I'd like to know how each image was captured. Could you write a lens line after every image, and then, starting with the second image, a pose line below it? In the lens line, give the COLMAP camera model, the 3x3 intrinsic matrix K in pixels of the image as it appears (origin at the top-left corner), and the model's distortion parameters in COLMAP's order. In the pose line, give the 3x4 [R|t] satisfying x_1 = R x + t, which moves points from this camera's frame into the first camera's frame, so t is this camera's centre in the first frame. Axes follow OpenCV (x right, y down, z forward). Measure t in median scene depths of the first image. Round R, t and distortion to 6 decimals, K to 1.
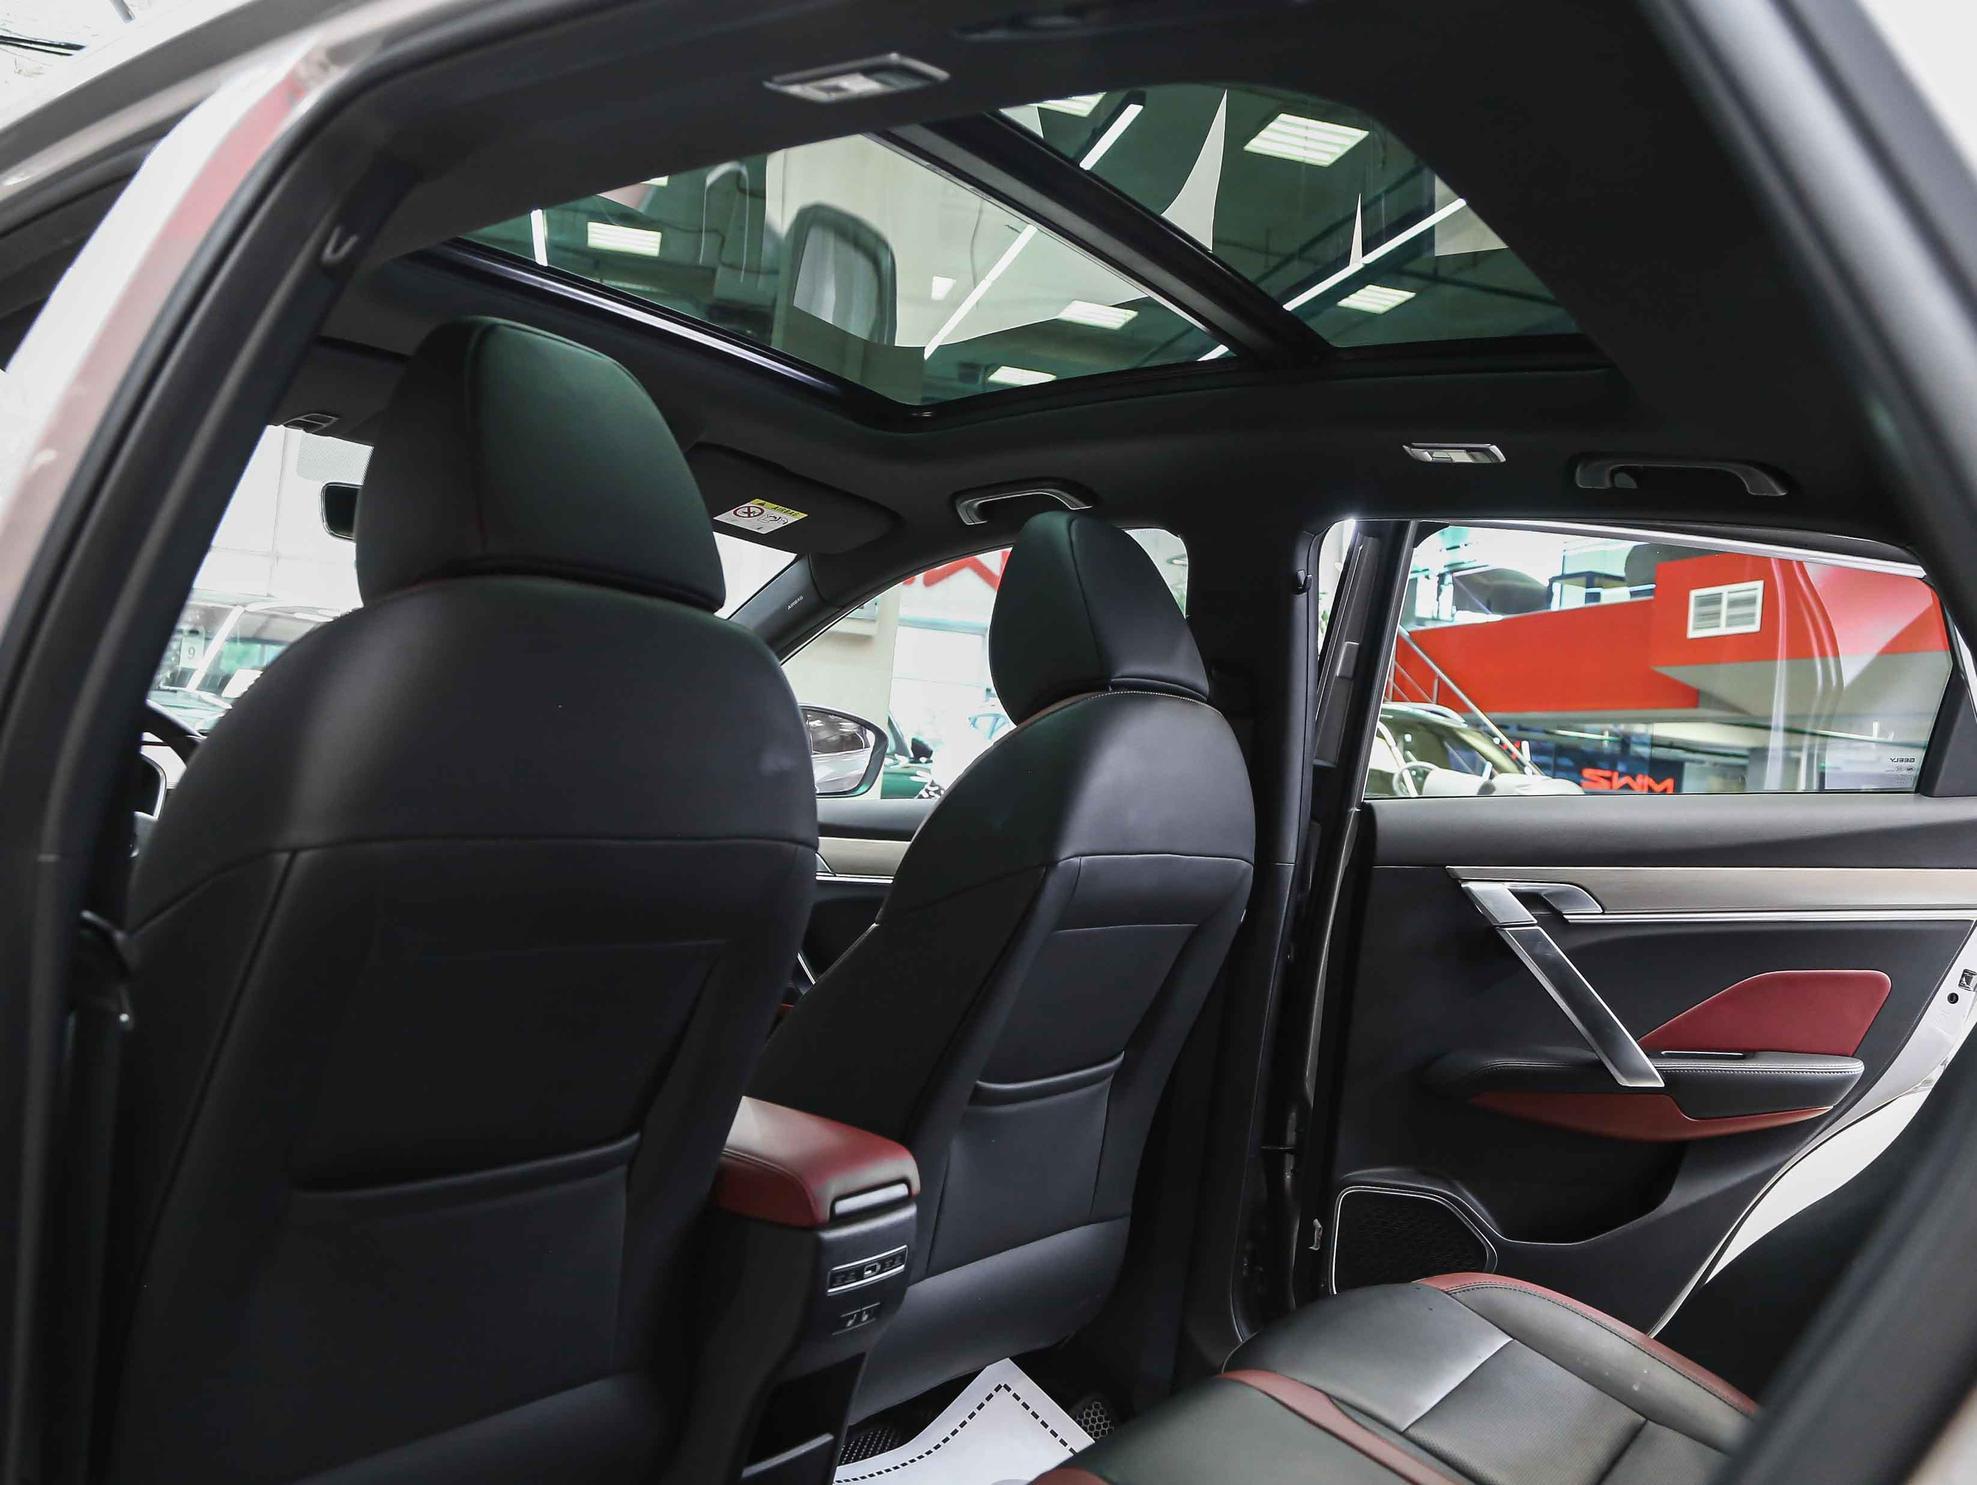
lens RADIAL K [[1606.2, 0, 989.8], [0, 1606.2, 740.1], [0, 0, 1]] dist [-0.106340, 0.037206]
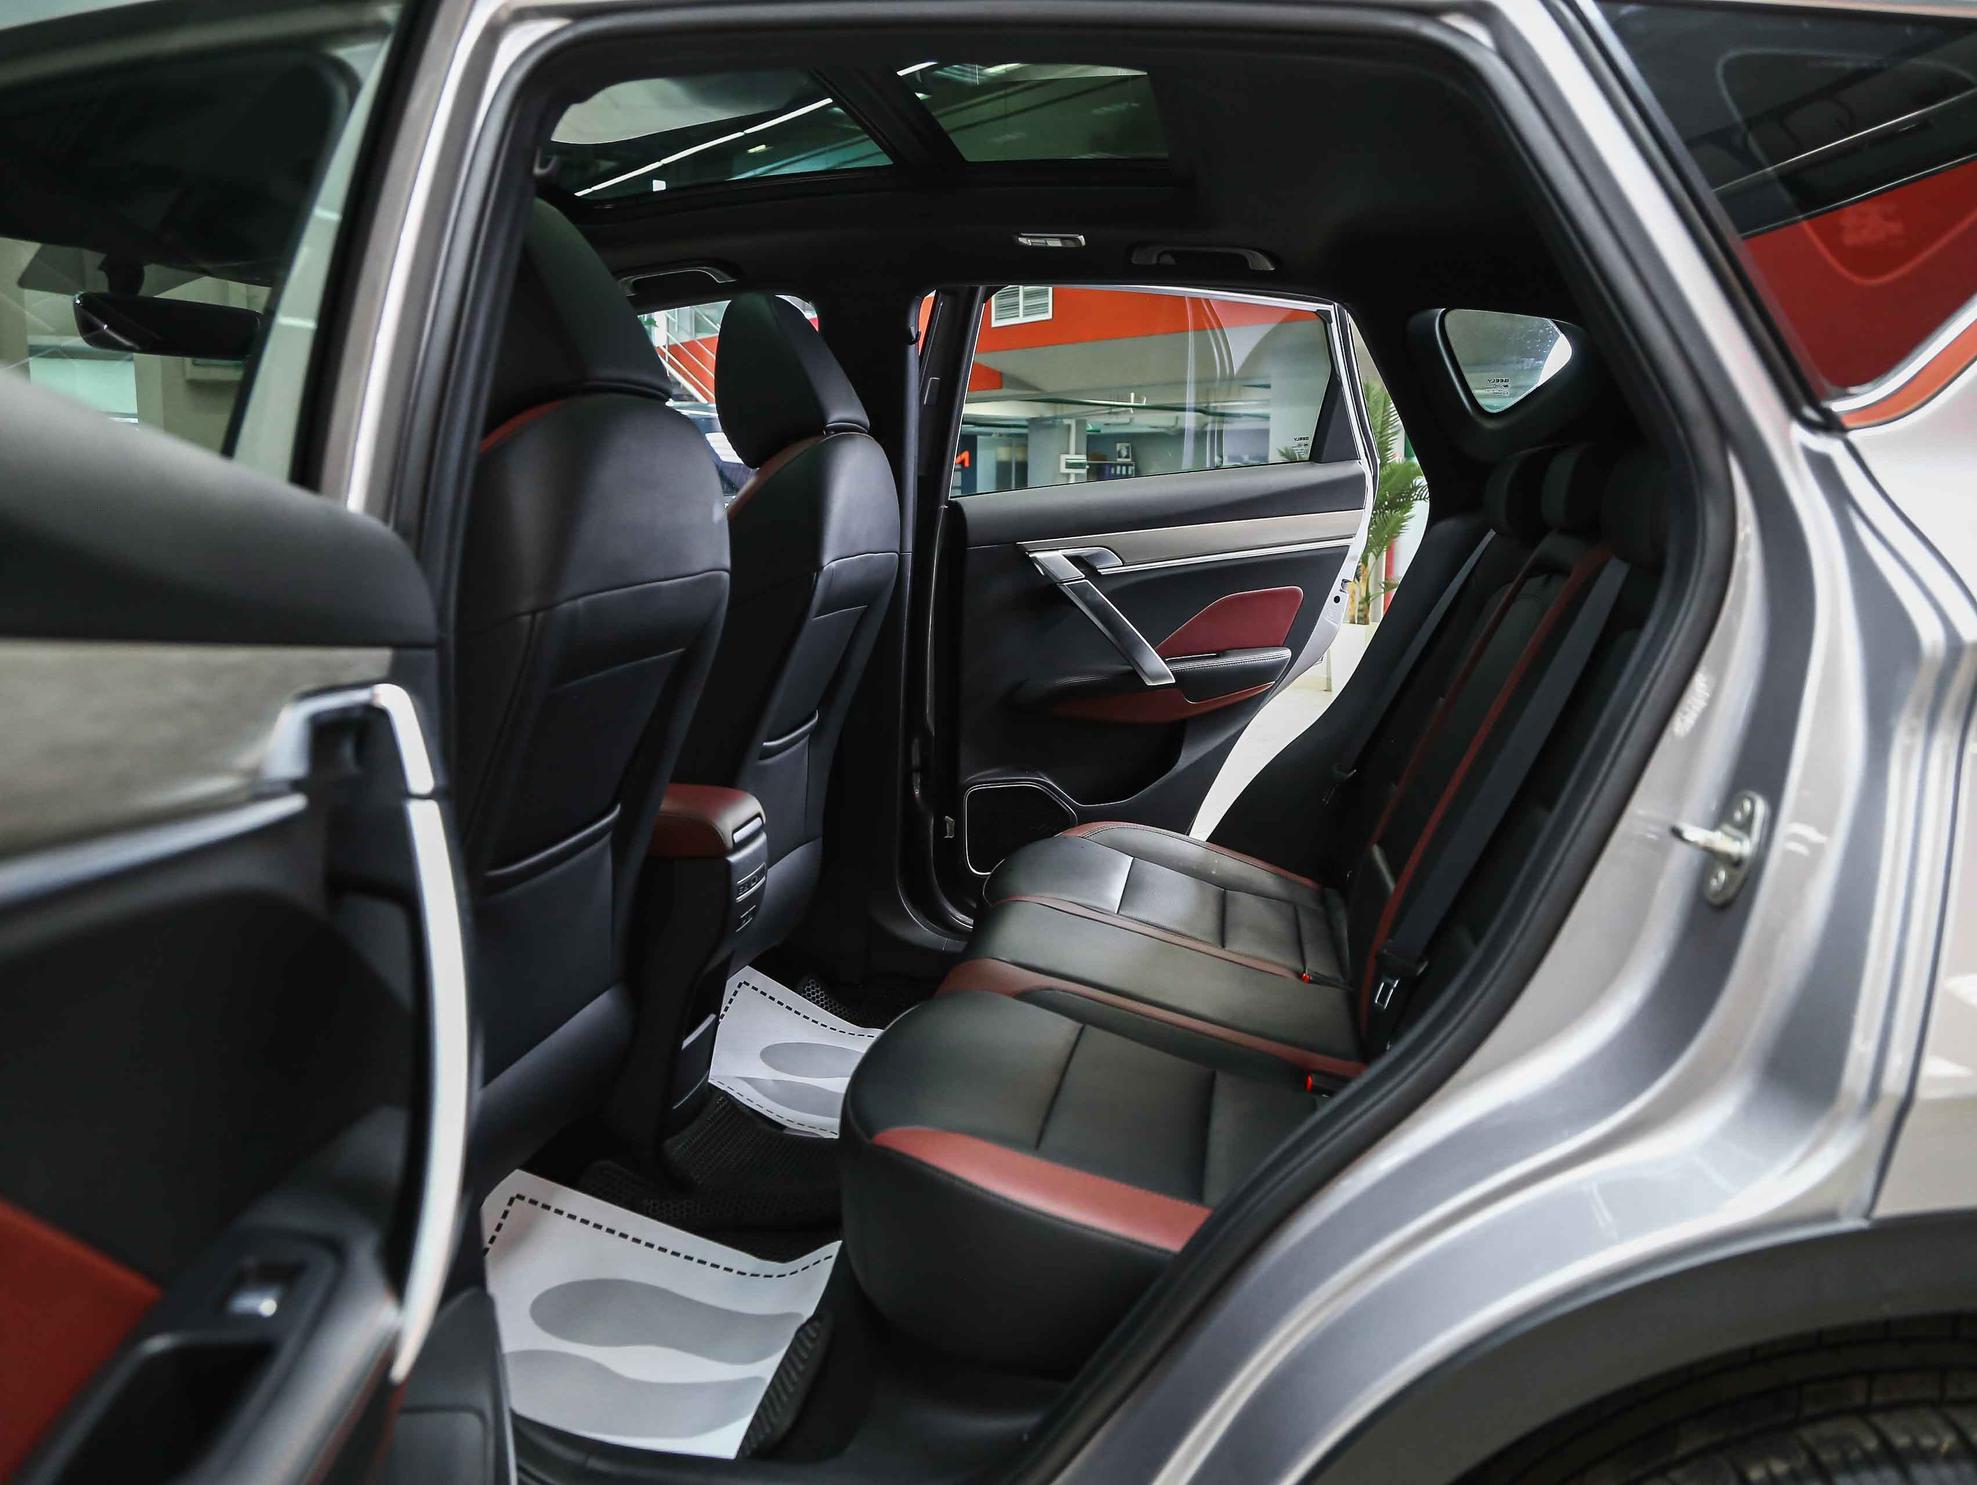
lens RADIAL K [[1606.2, 0, 985.0], [0, 1606.2, 745.9], [0, 0, 1]] dist [-0.106340, 0.037206]
pose [[0.889858, -0.156350, 0.428610, -0.364296], [0.070238, 0.975194, 0.209910, -0.041892], [-0.450798, -0.156686, 0.878767, -0.217191]]
